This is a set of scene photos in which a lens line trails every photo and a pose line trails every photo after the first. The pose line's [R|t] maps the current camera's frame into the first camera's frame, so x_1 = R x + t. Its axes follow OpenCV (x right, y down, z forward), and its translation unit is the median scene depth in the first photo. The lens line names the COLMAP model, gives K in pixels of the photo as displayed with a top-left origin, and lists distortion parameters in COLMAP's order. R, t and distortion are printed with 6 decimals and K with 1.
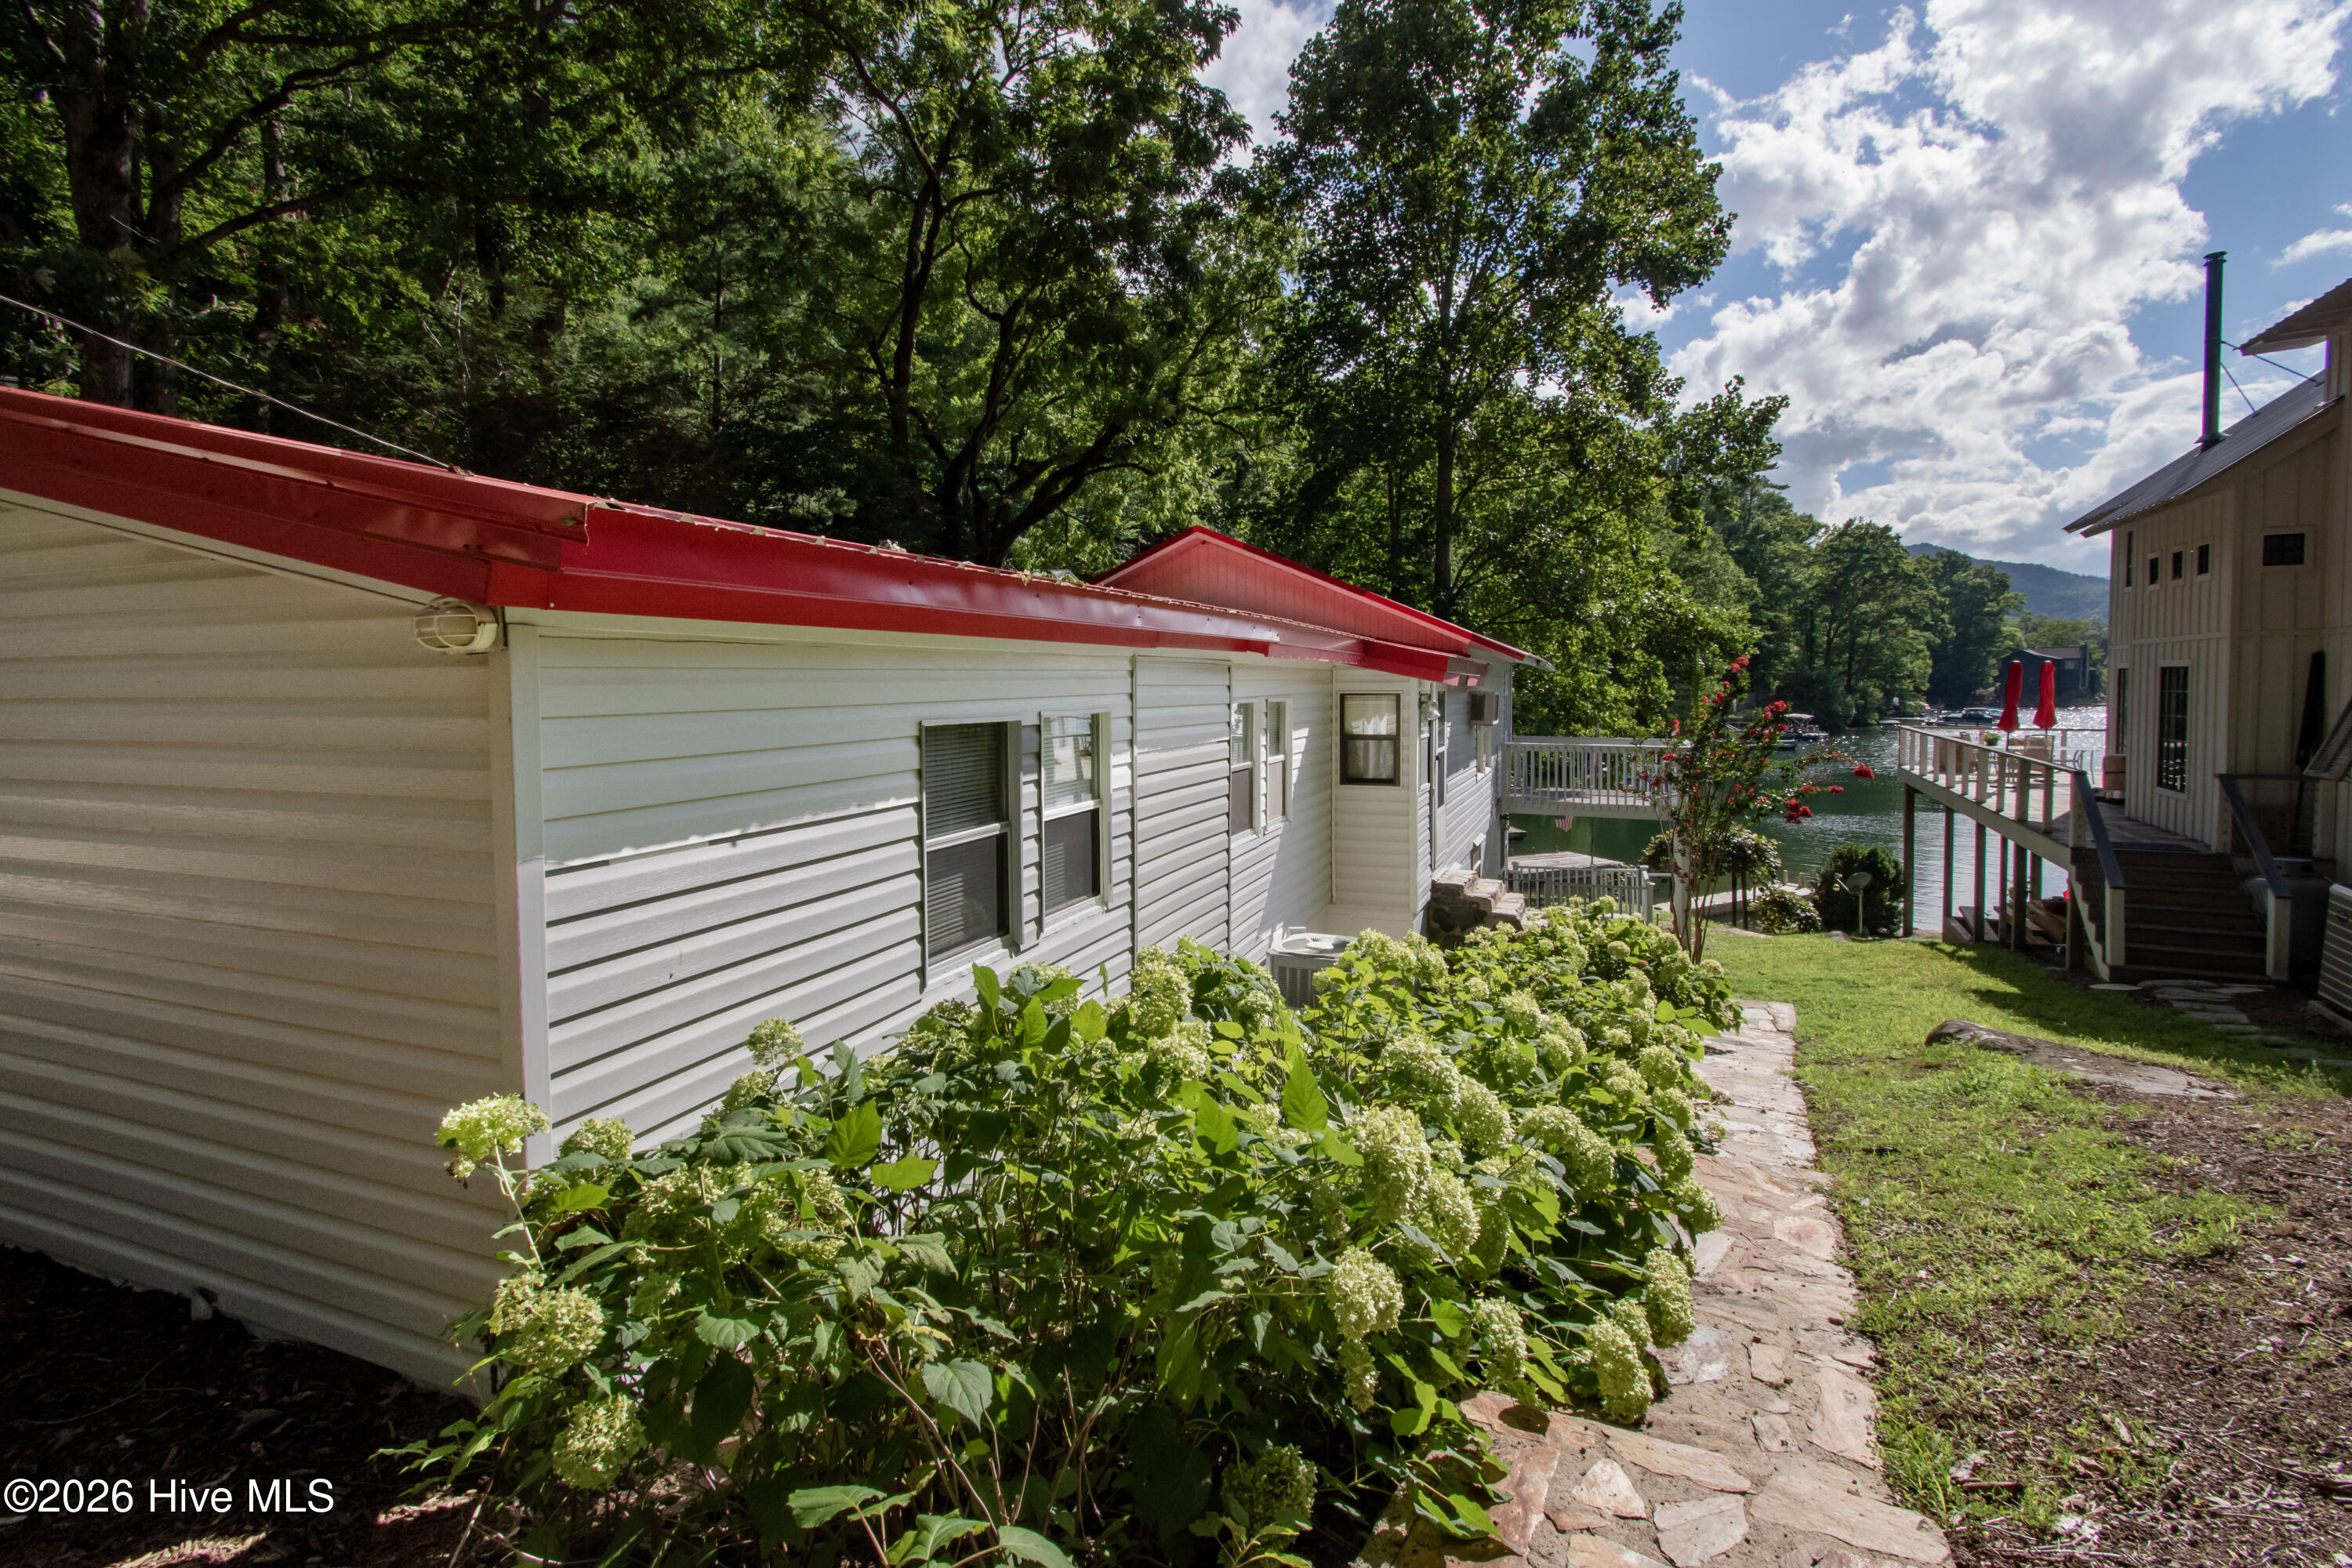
lens RADIAL K [[1011.0, 0, 1188.3], [0, 1011.0, 754.3], [0, 0, 1]] dist [0.002290, -0.000097]
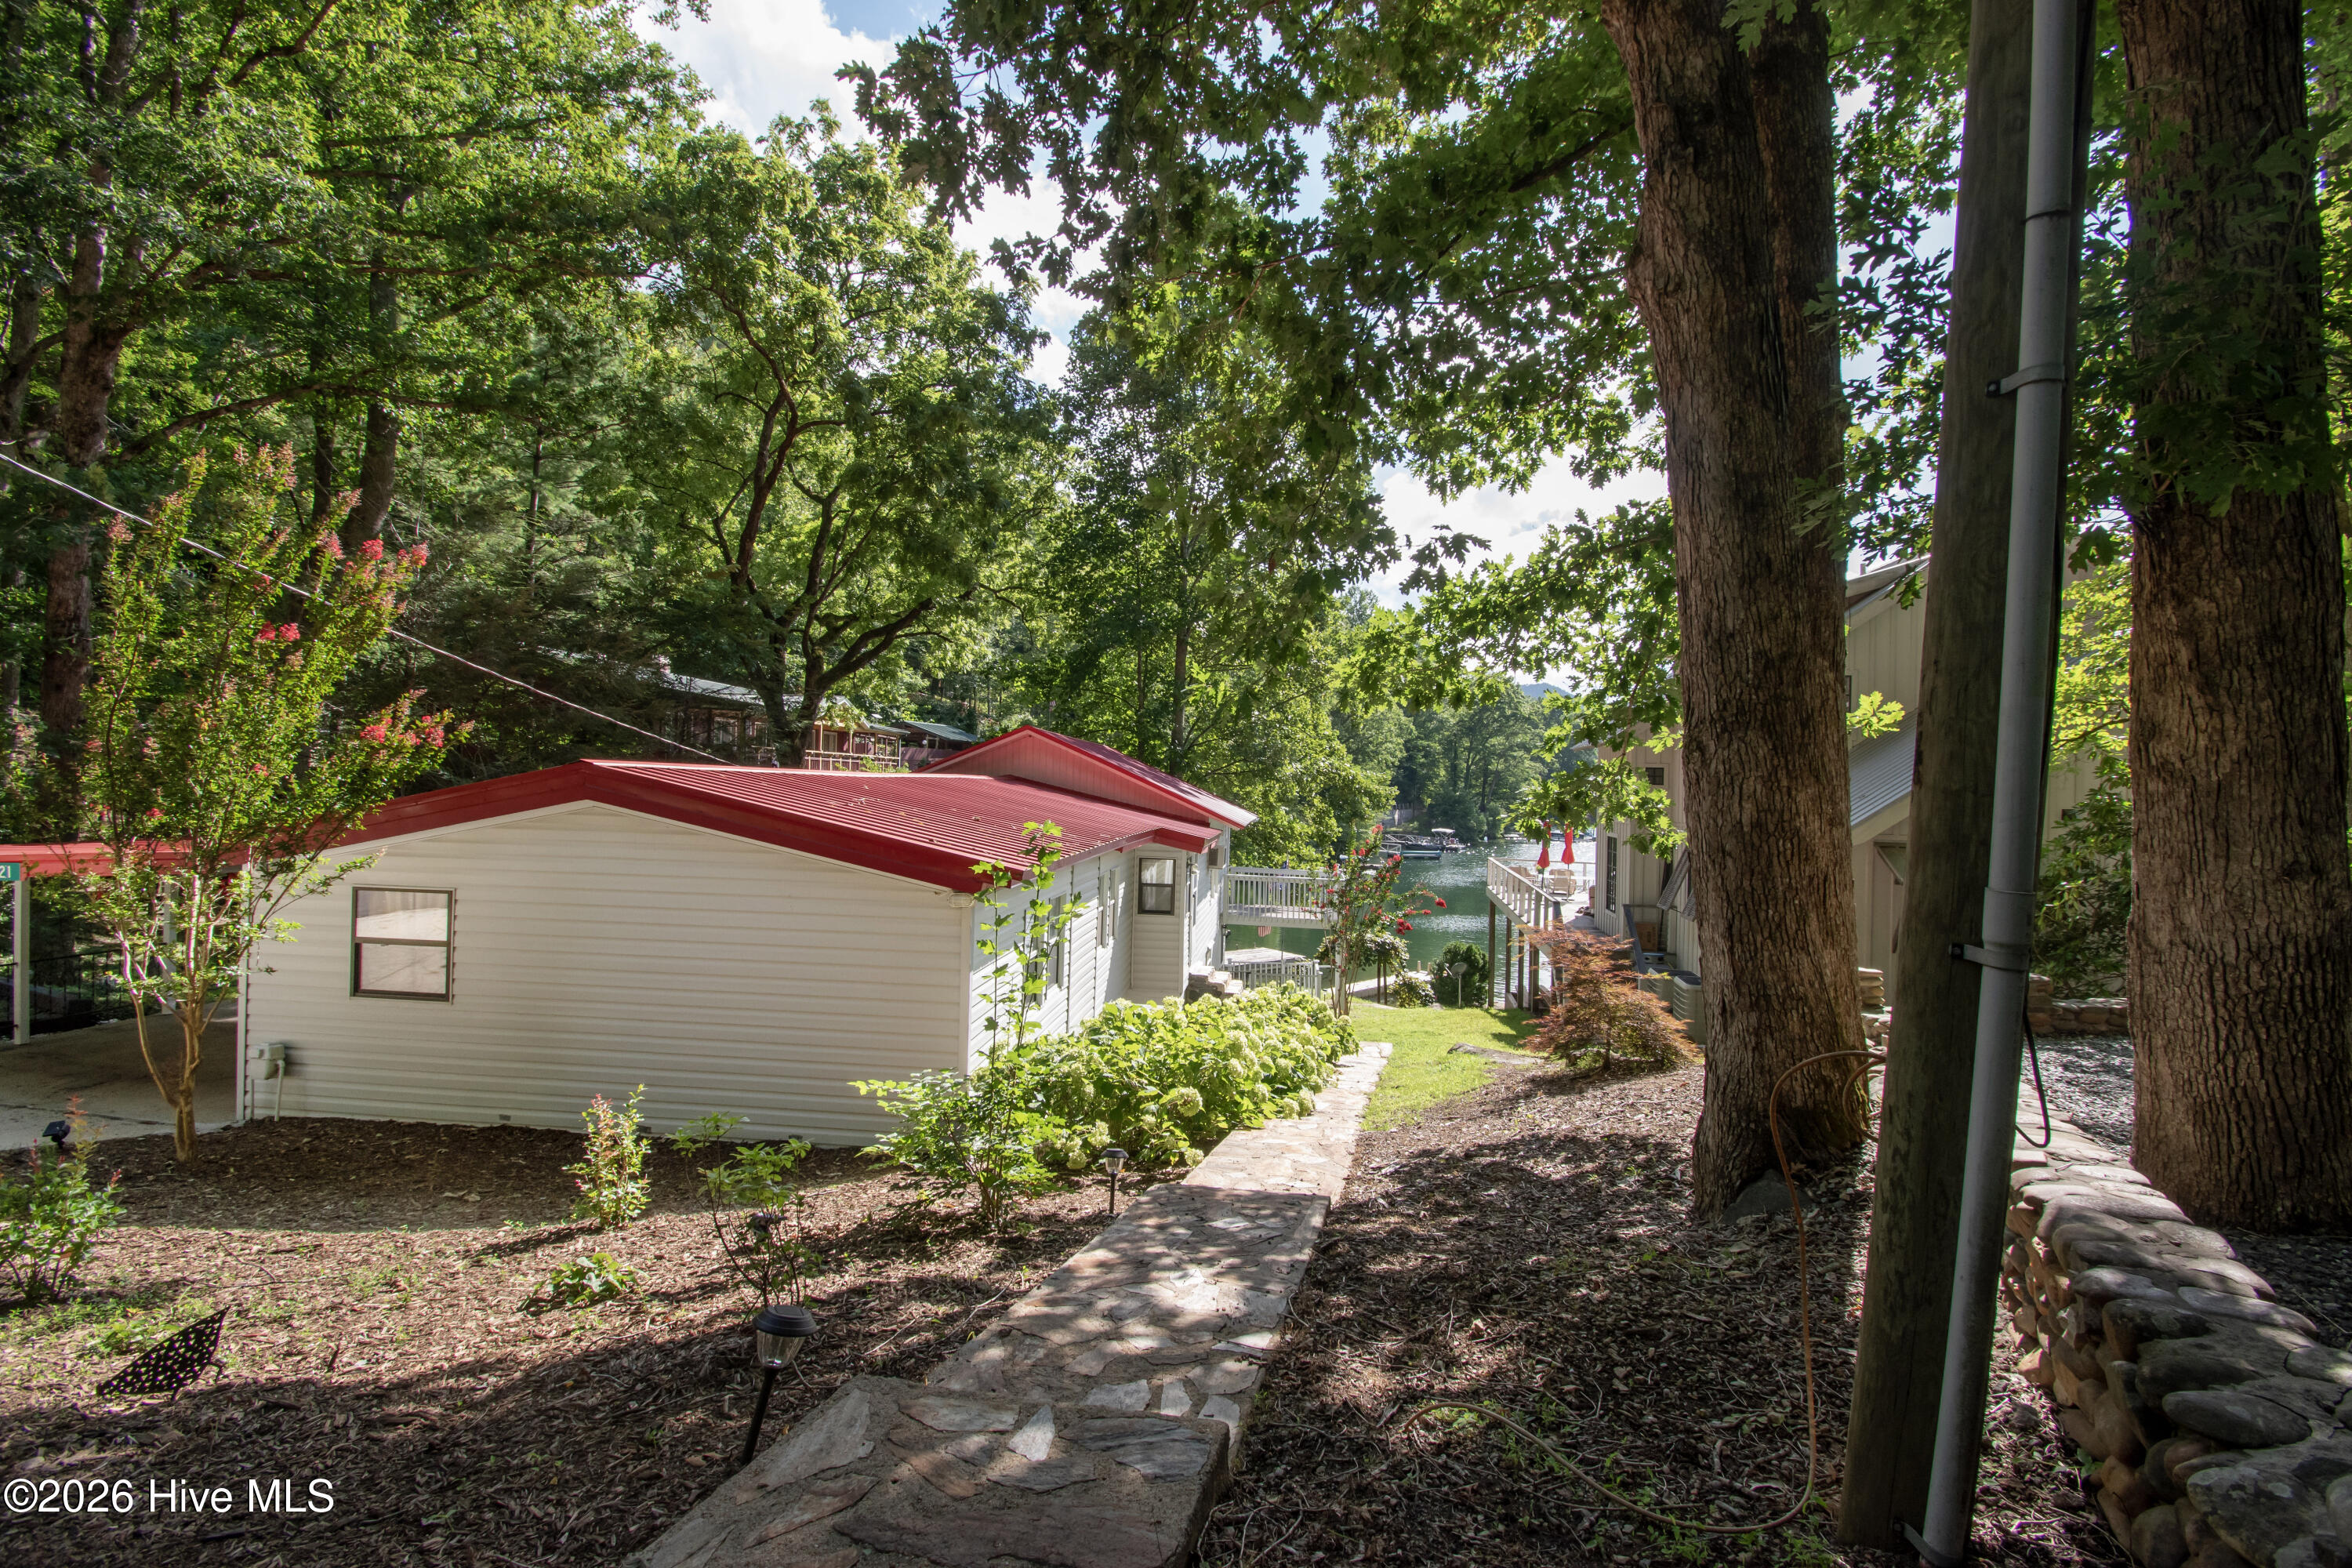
lens RADIAL K [[1011.0, 0, 1188.9], [0, 1011.0, 821.3], [0, 0, 1]] dist [0.002290, -0.000097]
pose [[0.958436, 0.027400, 0.283989, -0.100418], [-0.019866, 0.999371, -0.029377, -0.030919], [-0.284616, 0.022514, 0.958377, -0.243659]]
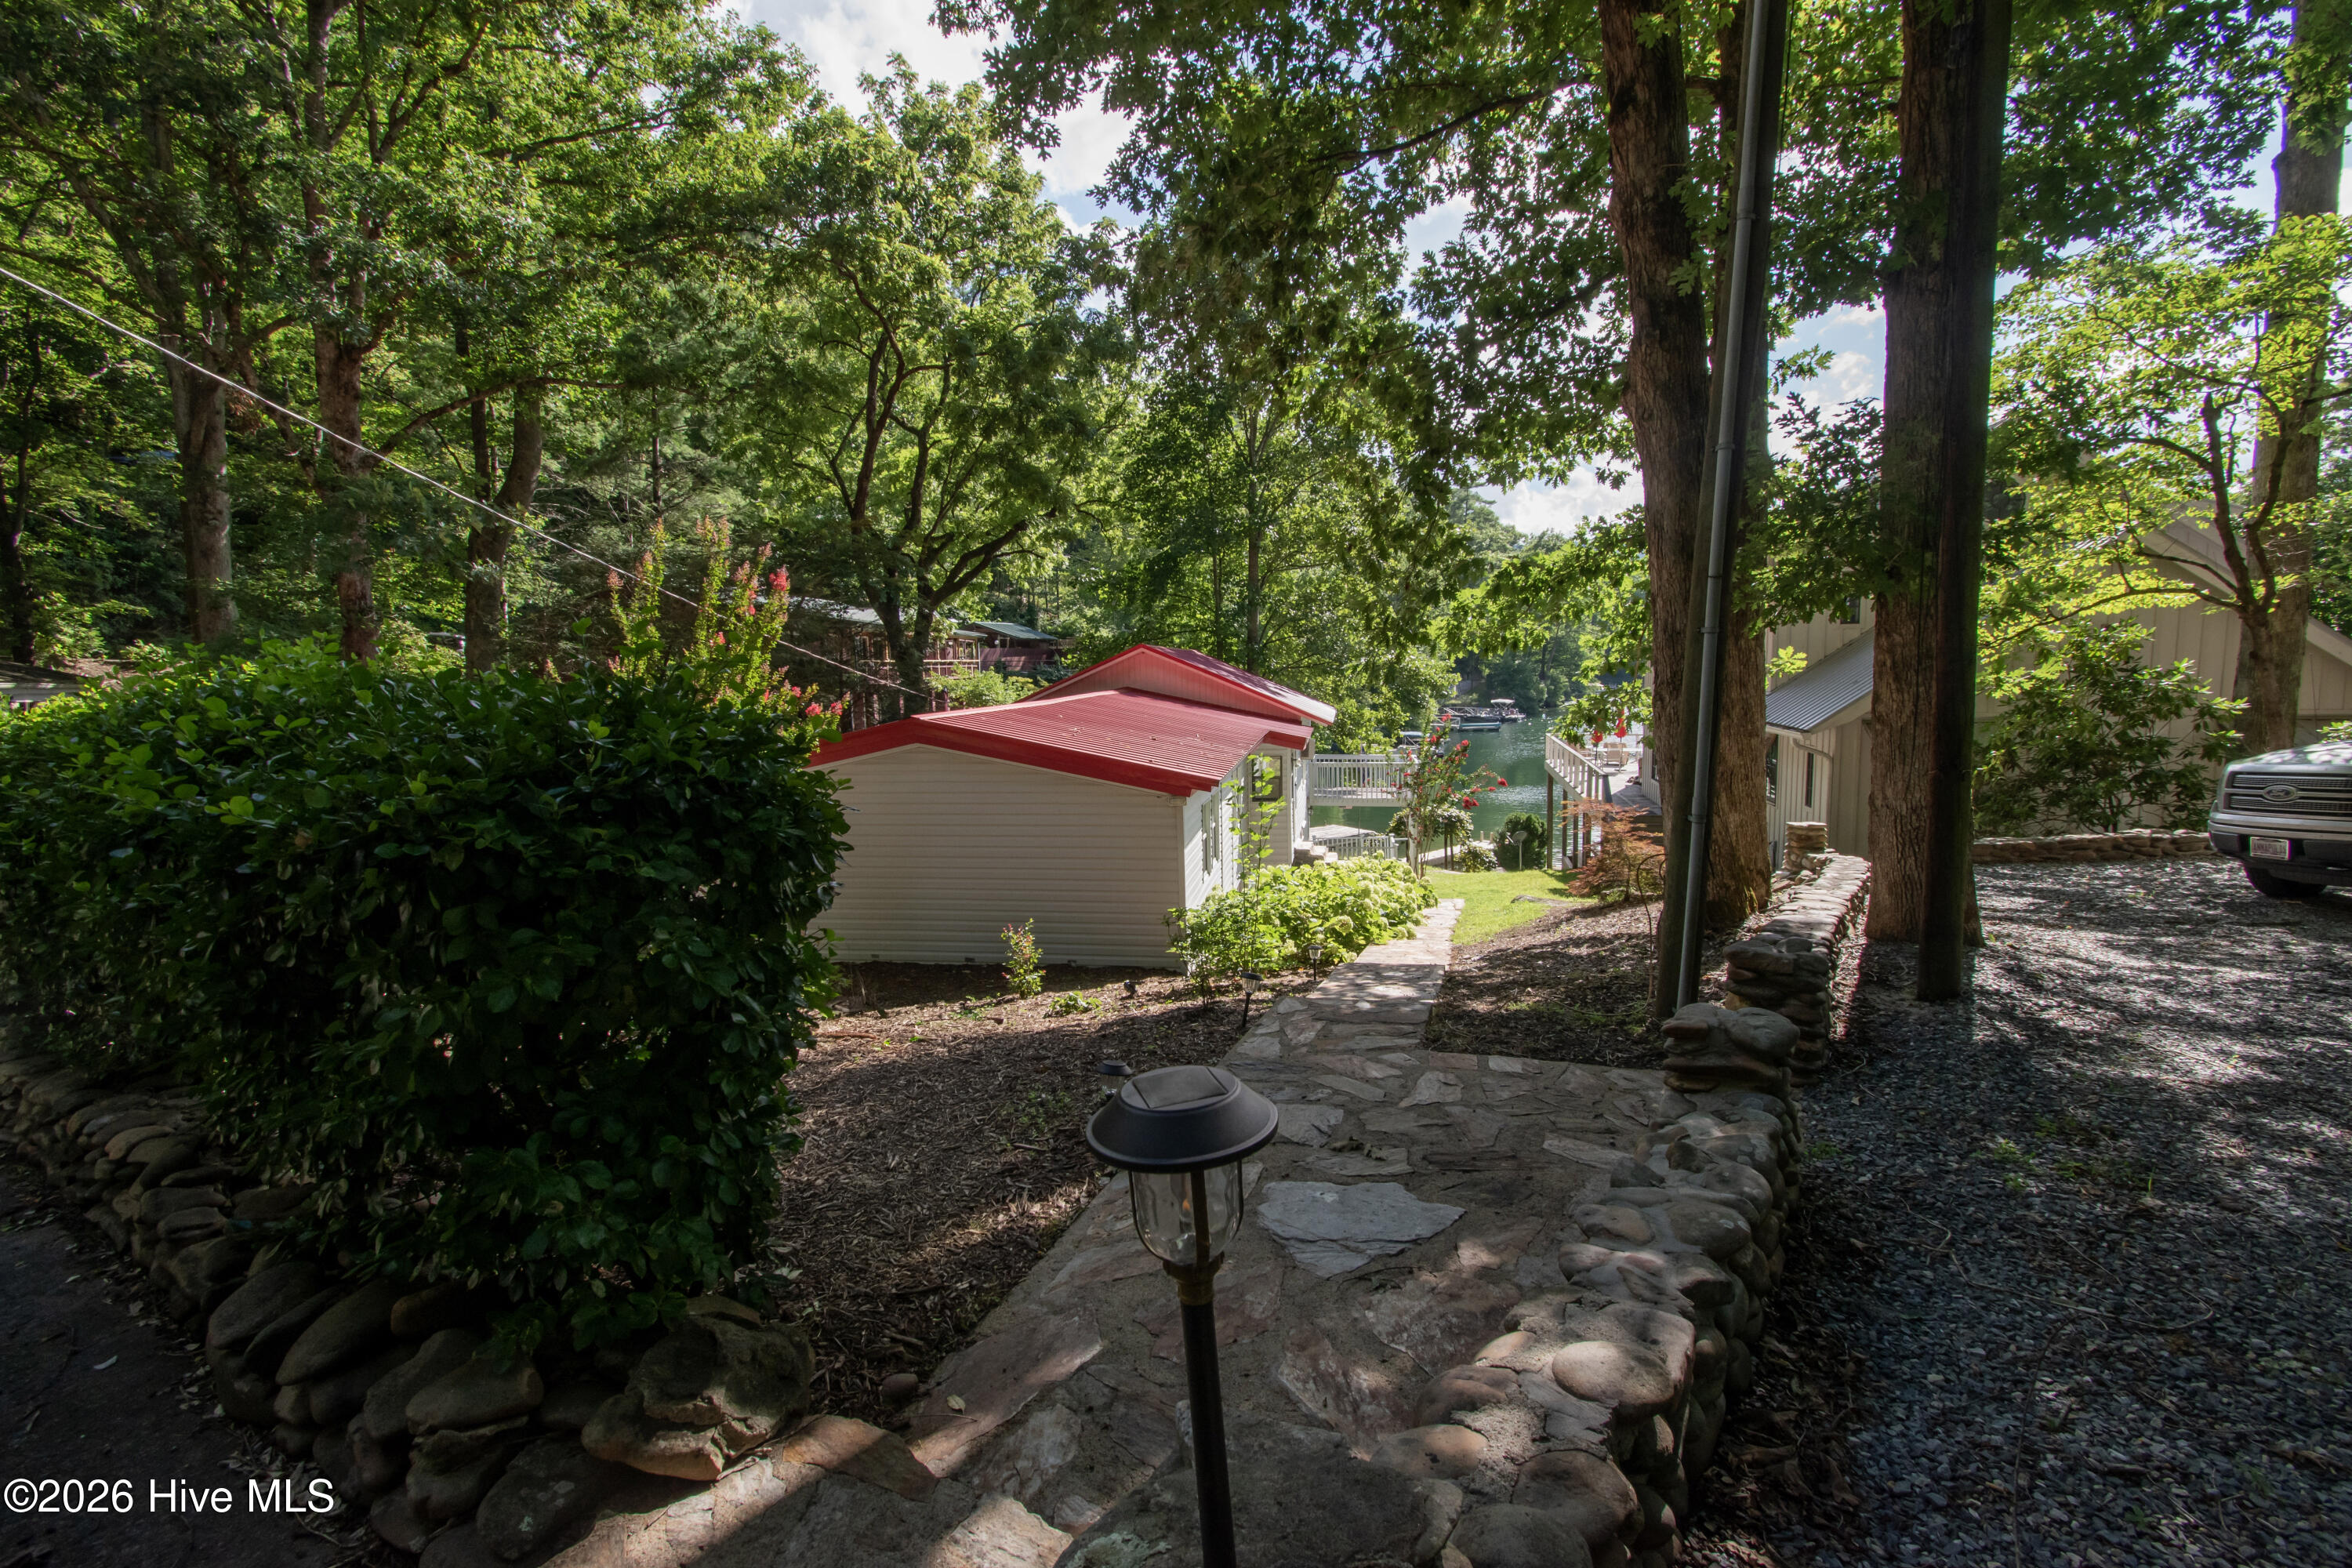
lens RADIAL K [[1011.0, 0, 1175.6], [0, 1011.0, 802.5], [0, 0, 1]] dist [0.002290, -0.000097]
pose [[0.974875, -0.038757, 0.219357, -0.184967], [0.024107, 0.997320, 0.069076, -0.046365], [-0.221446, -0.062052, 0.973196, -0.382036]]
